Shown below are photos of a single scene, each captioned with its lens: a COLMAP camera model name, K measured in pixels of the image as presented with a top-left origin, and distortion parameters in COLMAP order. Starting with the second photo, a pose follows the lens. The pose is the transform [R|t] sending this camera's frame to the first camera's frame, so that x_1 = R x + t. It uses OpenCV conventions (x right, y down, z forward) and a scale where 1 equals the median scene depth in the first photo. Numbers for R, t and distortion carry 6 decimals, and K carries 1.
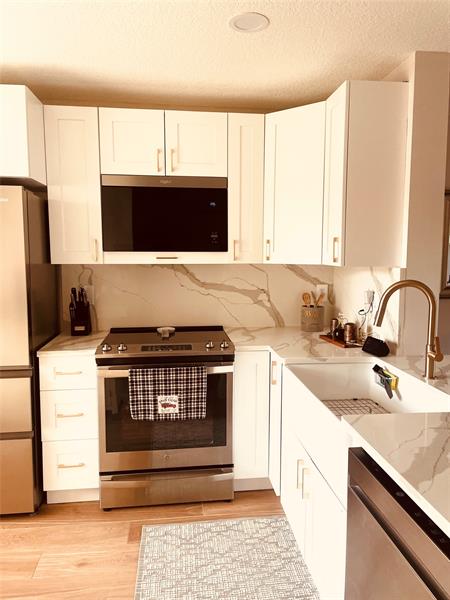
lens RADIAL K [[449.8, 0, 229.1], [0, 449.8, 297.3], [0, 0, 1]] dist [0.049709, -0.074768]
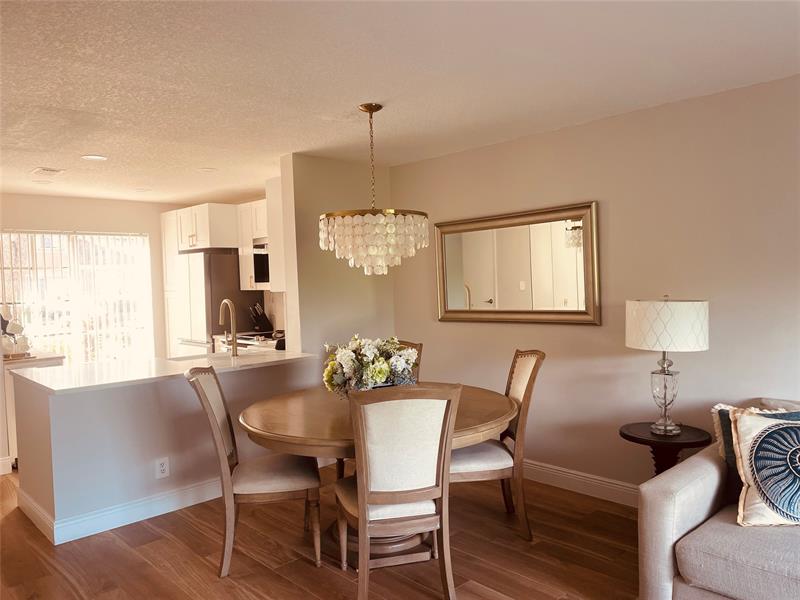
lens RADIAL K [[599.8, 0, 412.6], [0, 599.8, 297.9], [0, 0, 1]] dist [0.049709, -0.074768]
pose [[0.595769, 0.009674, -0.803098, 1.964720], [-0.055158, 0.998059, -0.028895, -0.011499], [0.801260, 0.061512, 0.595146, 0.126993]]
